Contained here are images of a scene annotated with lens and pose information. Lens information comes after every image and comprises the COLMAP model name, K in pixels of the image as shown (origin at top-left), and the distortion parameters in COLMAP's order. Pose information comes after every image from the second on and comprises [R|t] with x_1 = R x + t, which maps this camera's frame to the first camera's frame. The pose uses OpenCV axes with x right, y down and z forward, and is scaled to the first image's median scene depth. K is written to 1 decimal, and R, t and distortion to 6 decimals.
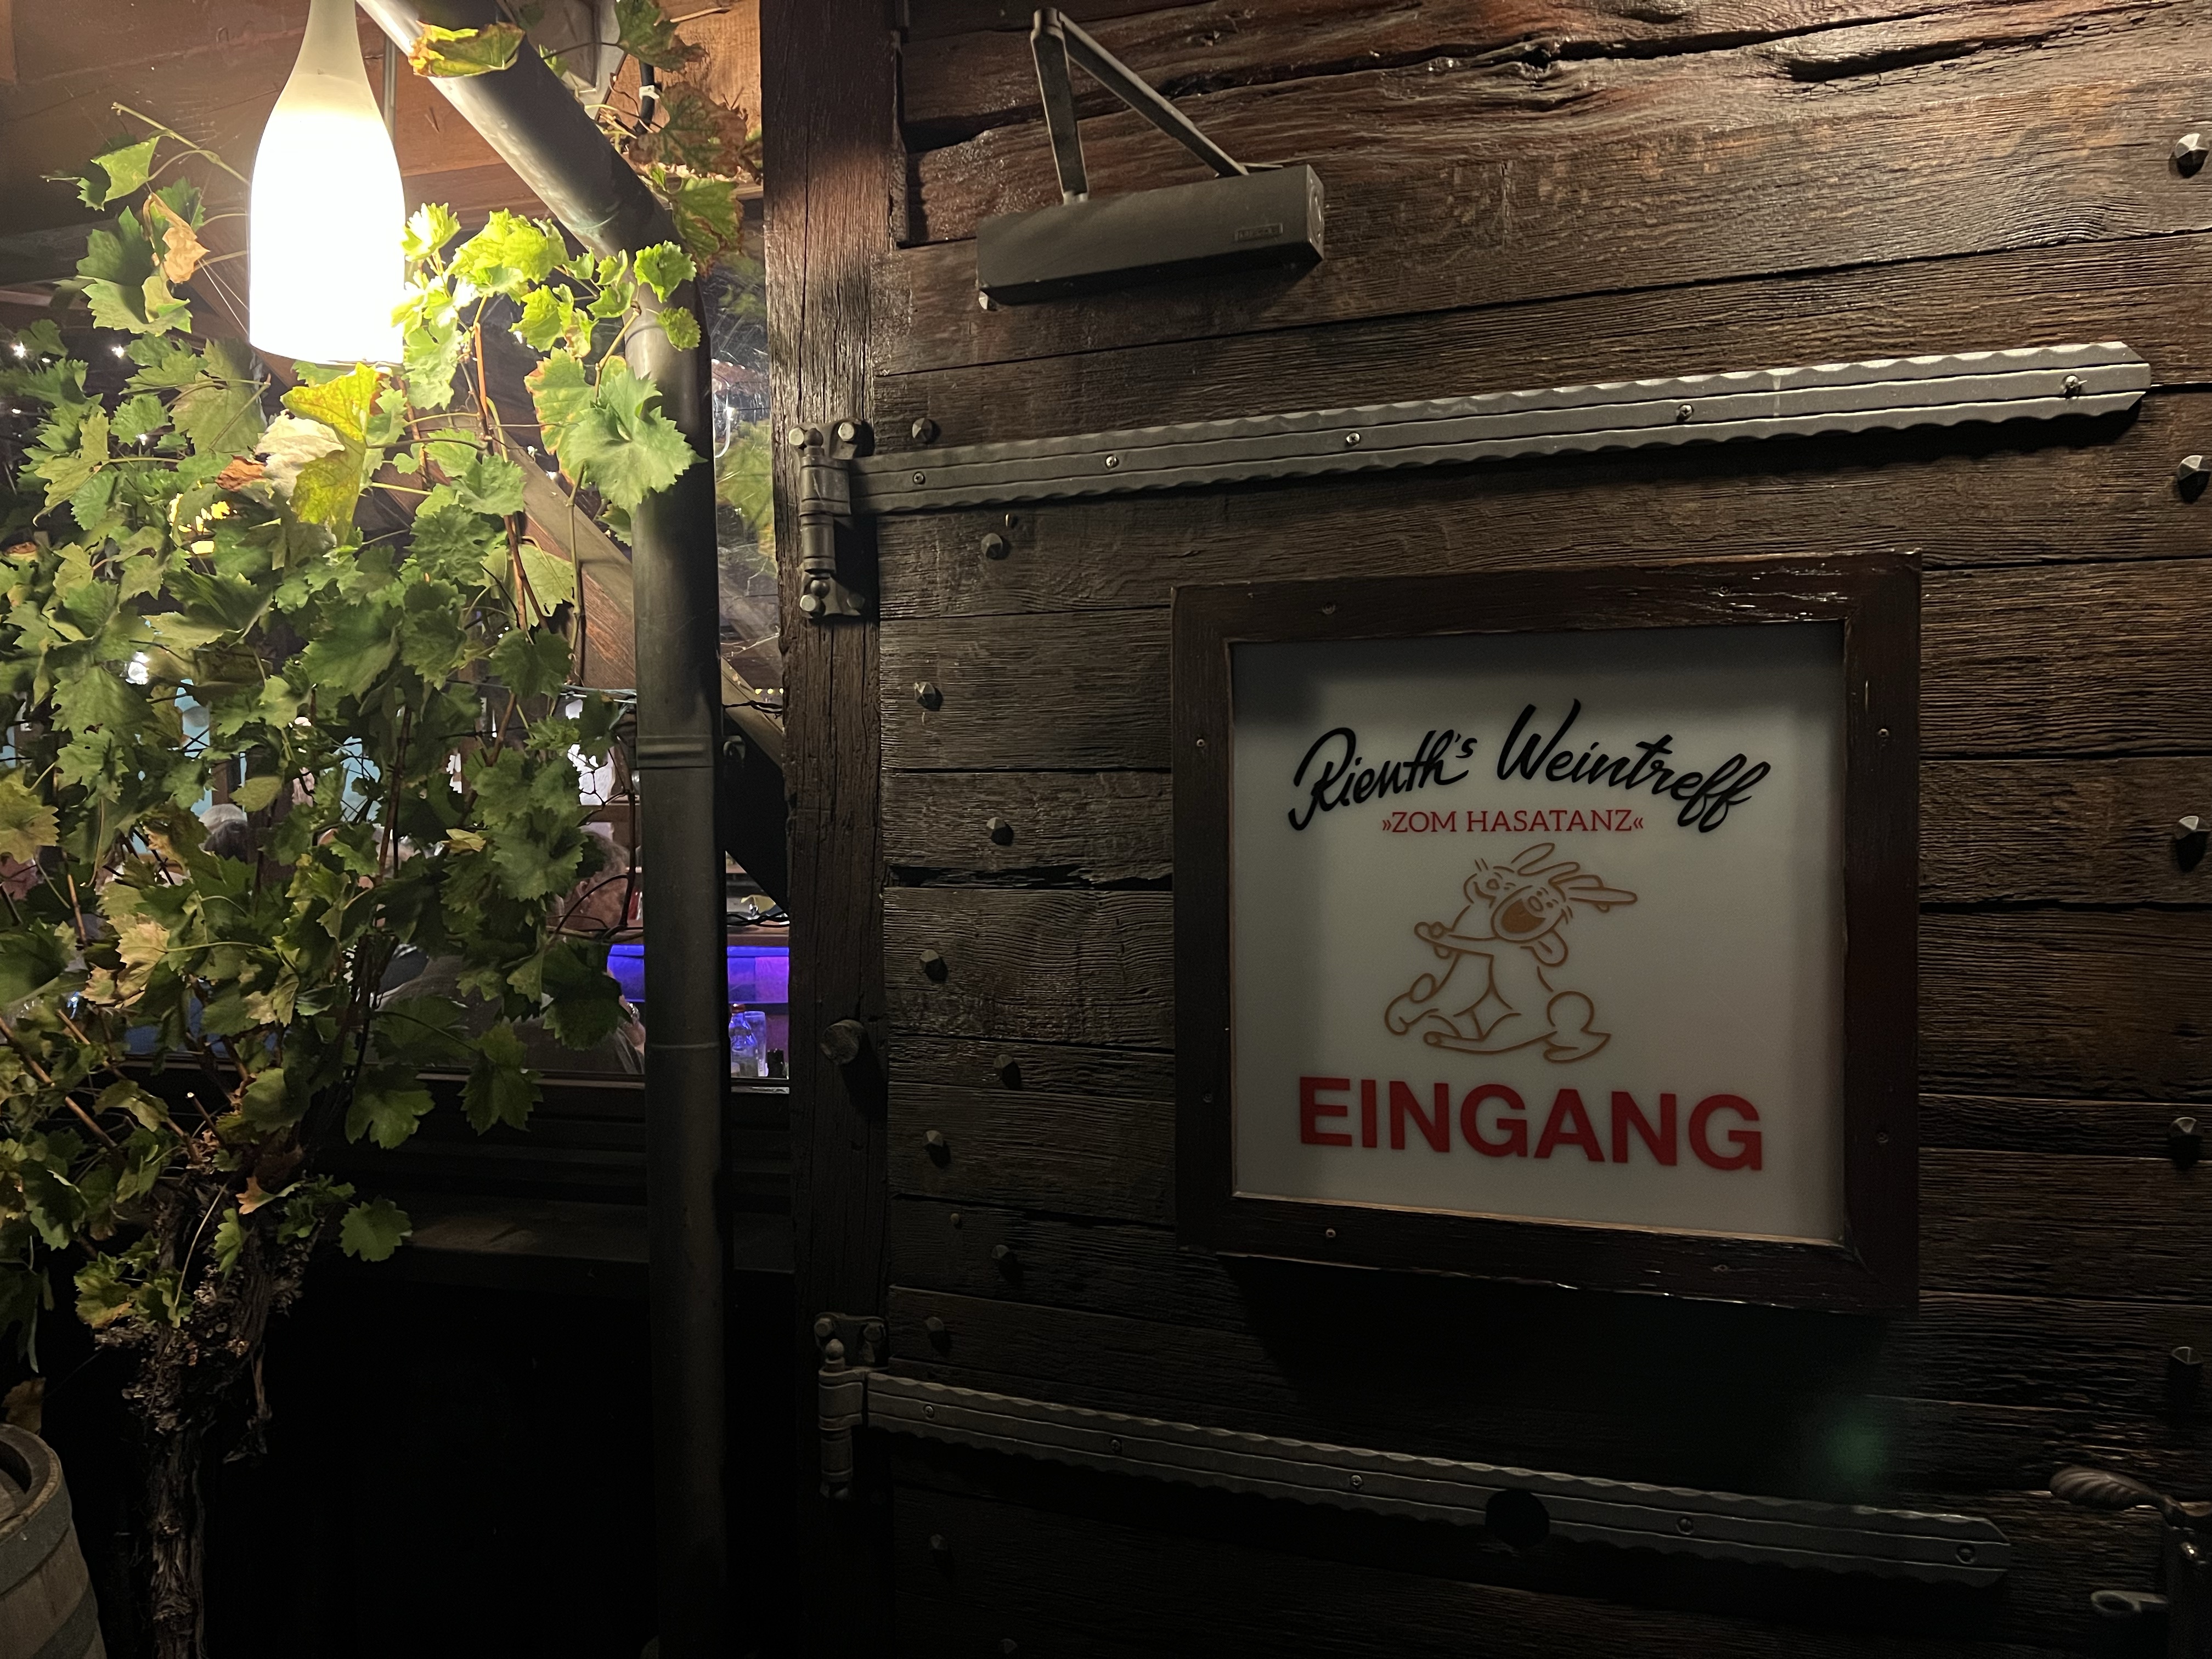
lens RADIAL K [[1673.1, 0, 1104.1], [0, 1673.1, 839.2], [0, 0, 1]] dist [0.049899, -0.060407]
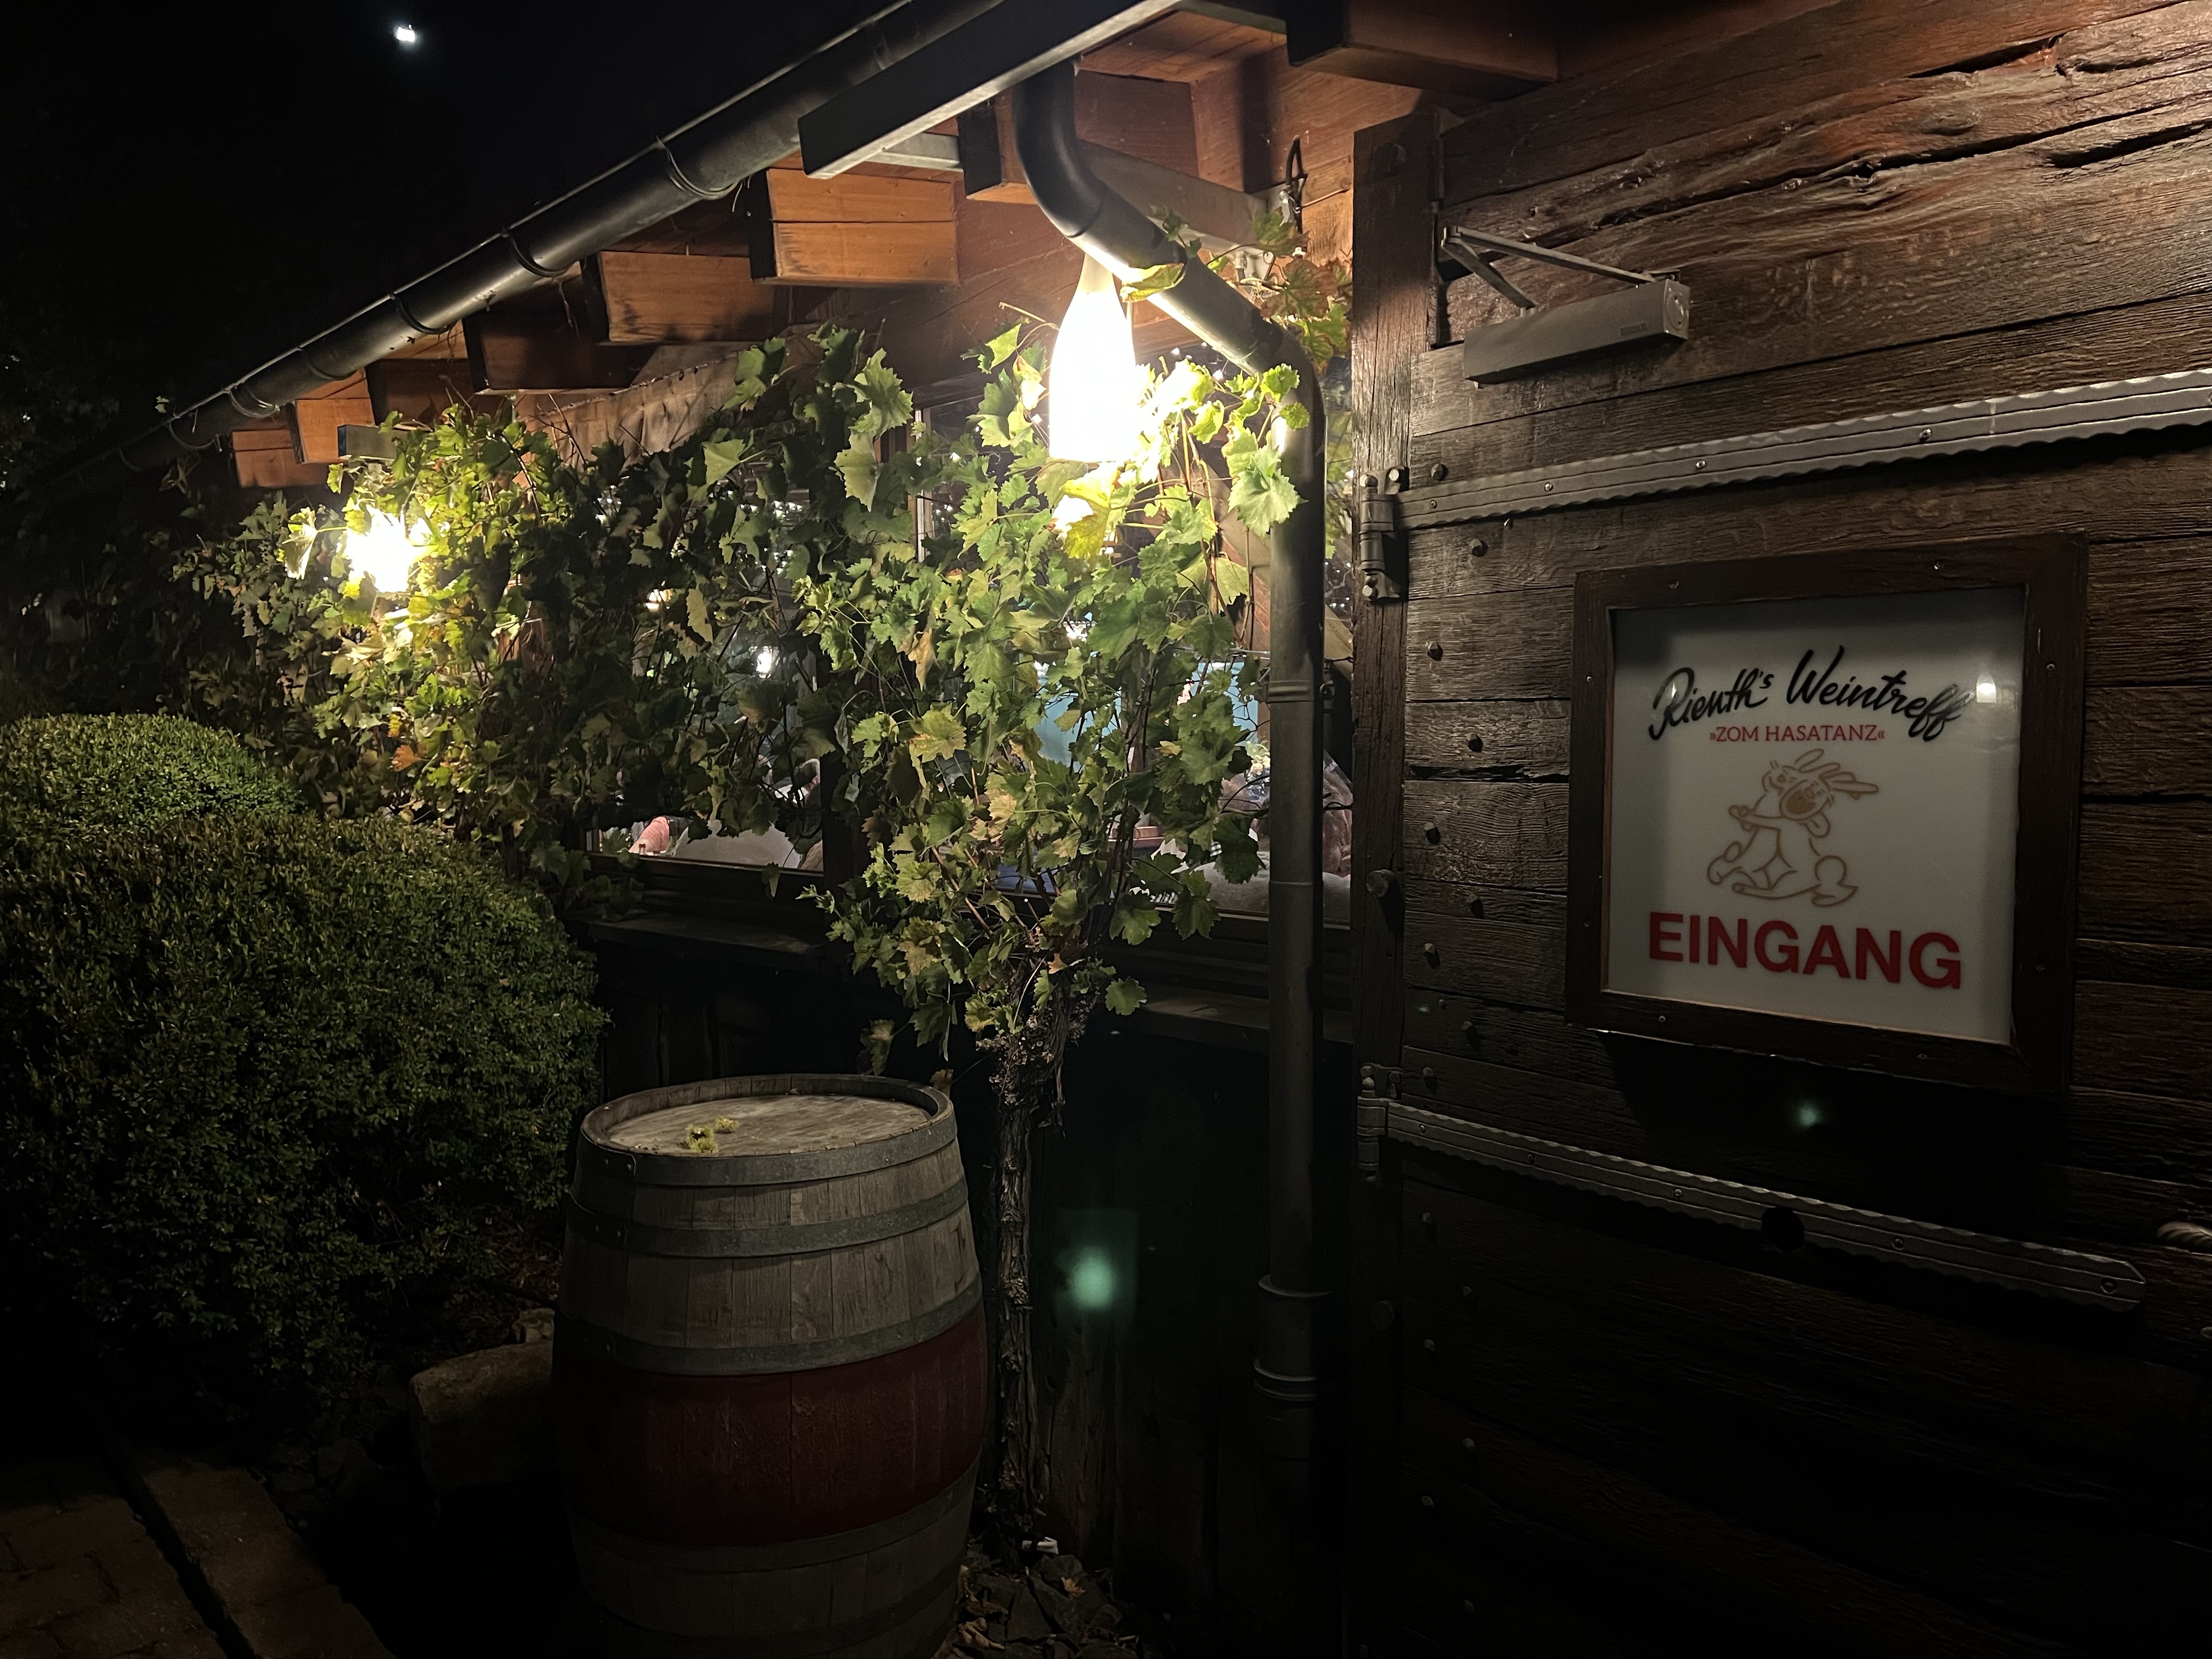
lens RADIAL K [[1673.1, 0, 1100.0], [0, 1673.1, 844.7], [0, 0, 1]] dist [0.049899, -0.060407]
pose [[0.867373, 0.041604, -0.495917, 0.409870], [-0.028789, 0.999025, 0.033457, 0.048012], [0.496826, -0.014743, 0.867725, -0.476290]]
